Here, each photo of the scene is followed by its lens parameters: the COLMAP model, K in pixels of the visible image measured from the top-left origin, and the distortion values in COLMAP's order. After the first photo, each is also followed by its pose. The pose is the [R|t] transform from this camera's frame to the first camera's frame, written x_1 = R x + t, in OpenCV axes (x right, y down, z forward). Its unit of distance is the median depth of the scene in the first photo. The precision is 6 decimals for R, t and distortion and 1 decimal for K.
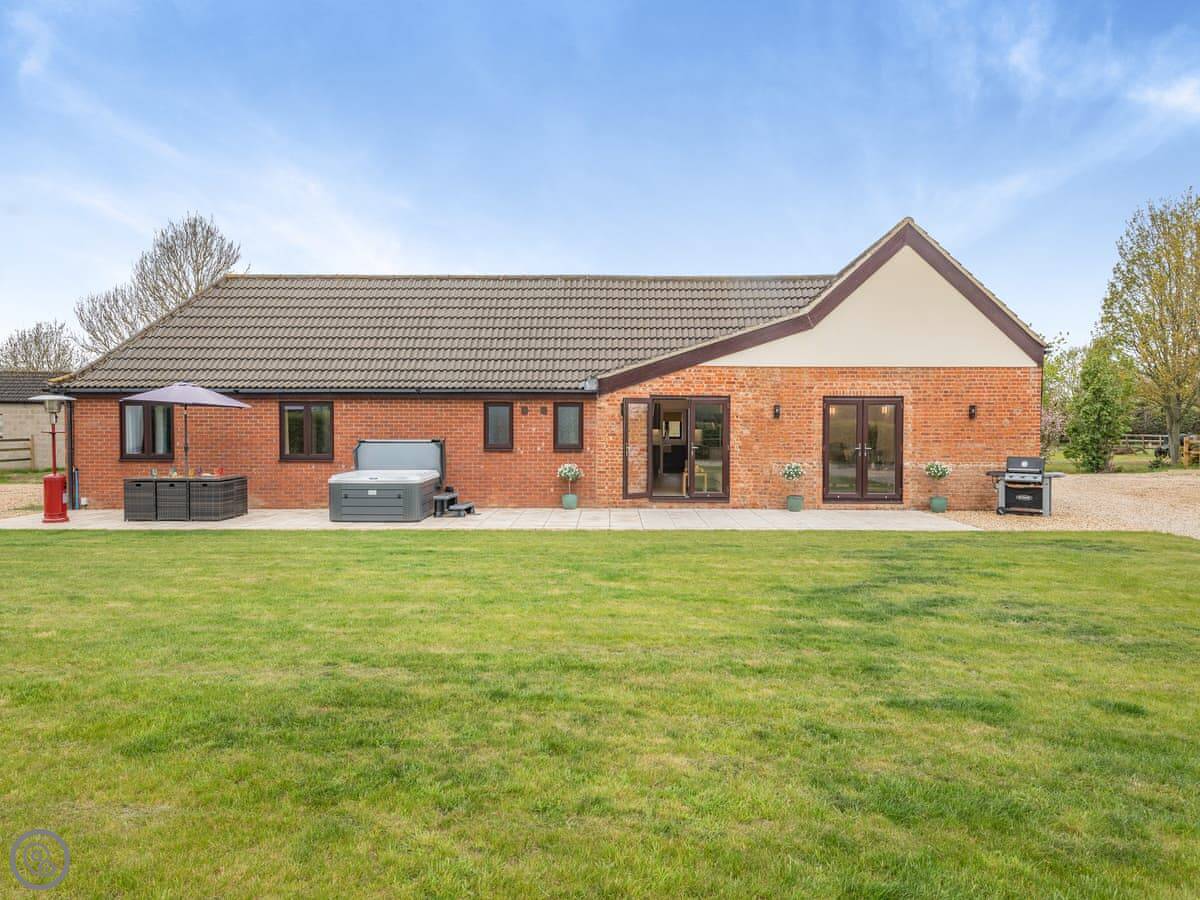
lens RADIAL K [[857.6, 0, 598.2], [0, 857.6, 433.4], [0, 0, 1]] dist [-0.002622, -0.001418]
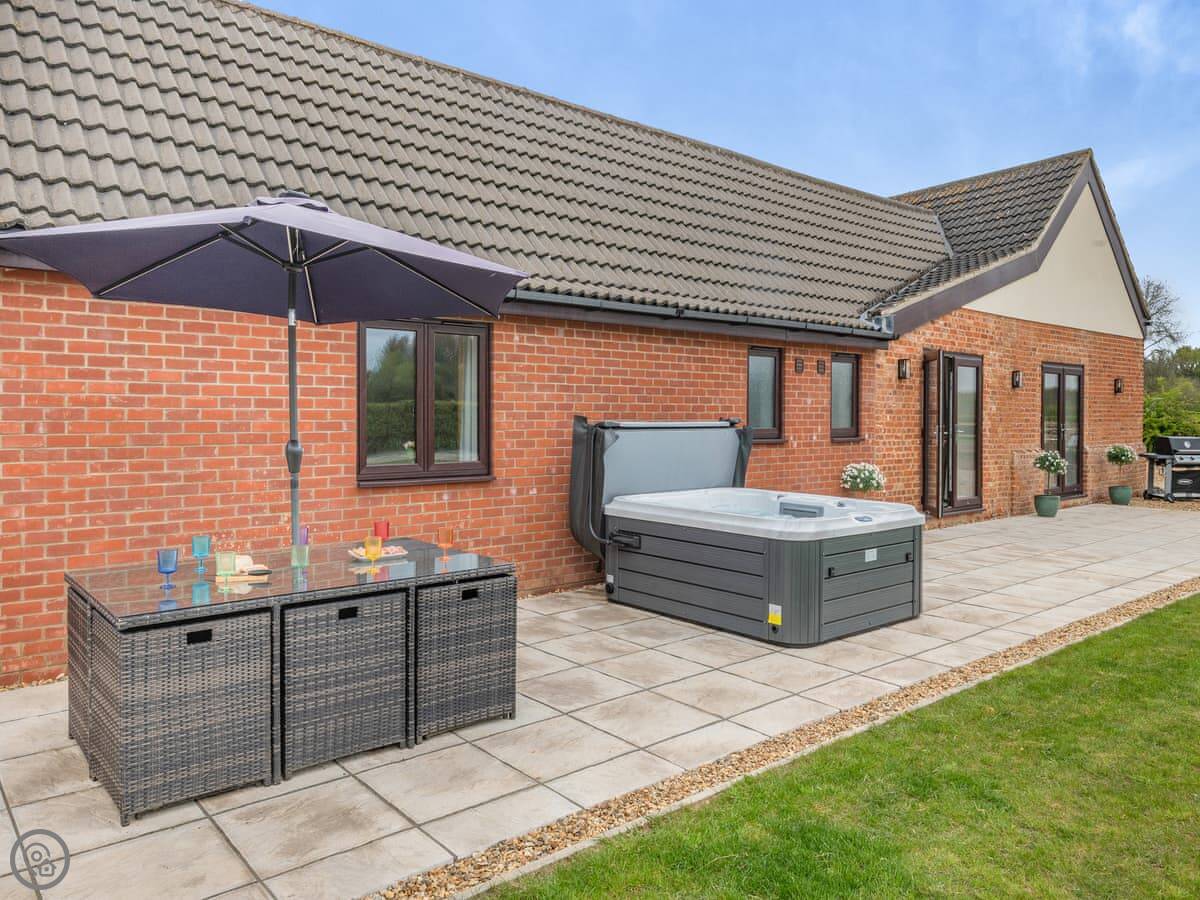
lens RADIAL K [[857.6, 0, 598.2], [0, 857.6, 433.4], [0, 0, 1]] dist [-0.002622, -0.001418]
pose [[0.755700, -0.014606, 0.654755, -0.531547], [0.004954, 0.999850, 0.016586, 0.005724], [-0.654900, -0.009291, 0.755659, 0.683835]]
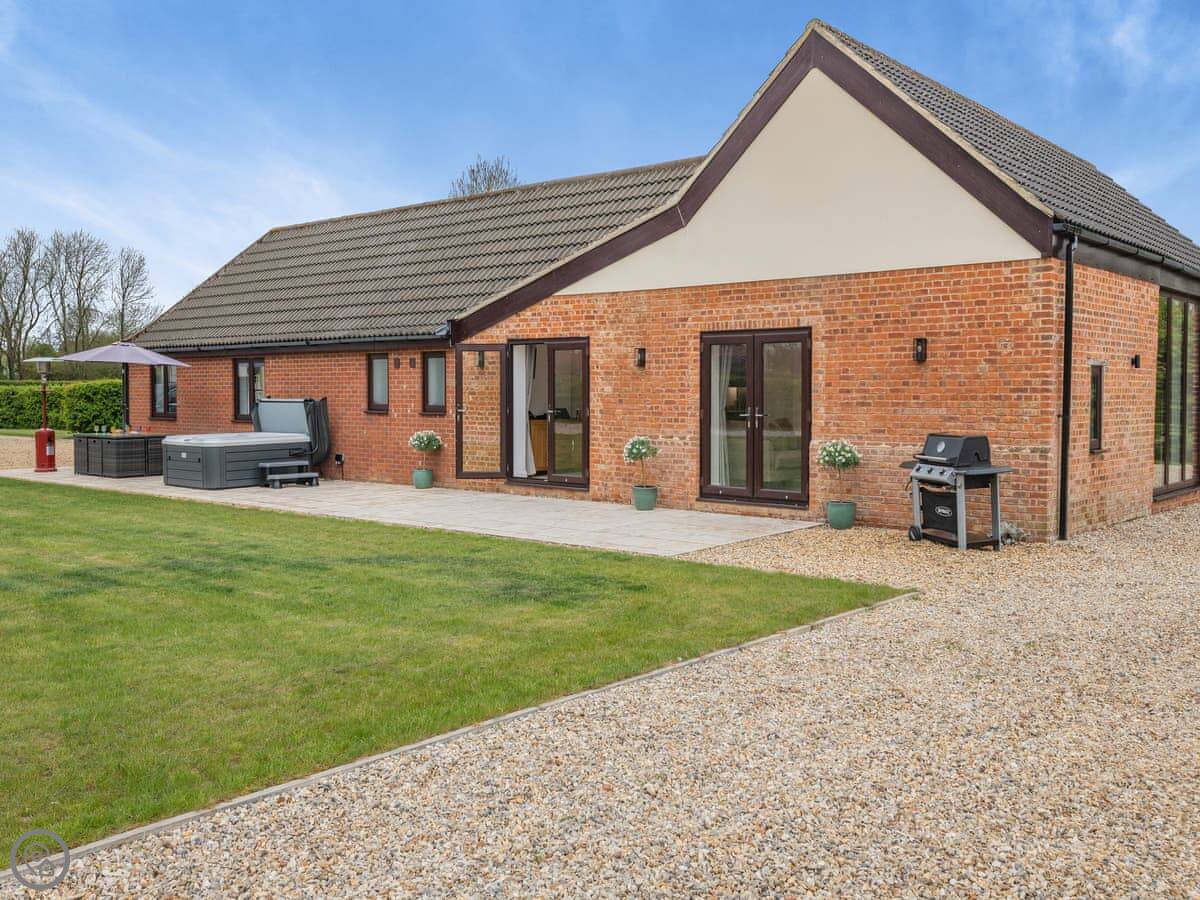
lens RADIAL K [[1097.9, 0, 577.7], [0, 1097.9, 404.8], [0, 0, 1]] dist [0.010479, -0.002575]
pose [[0.761415, 0.005734, -0.648240, 0.719172], [-0.003075, 0.999982, 0.005233, 0.006444], [0.648258, -0.001991, 0.761418, 0.324007]]
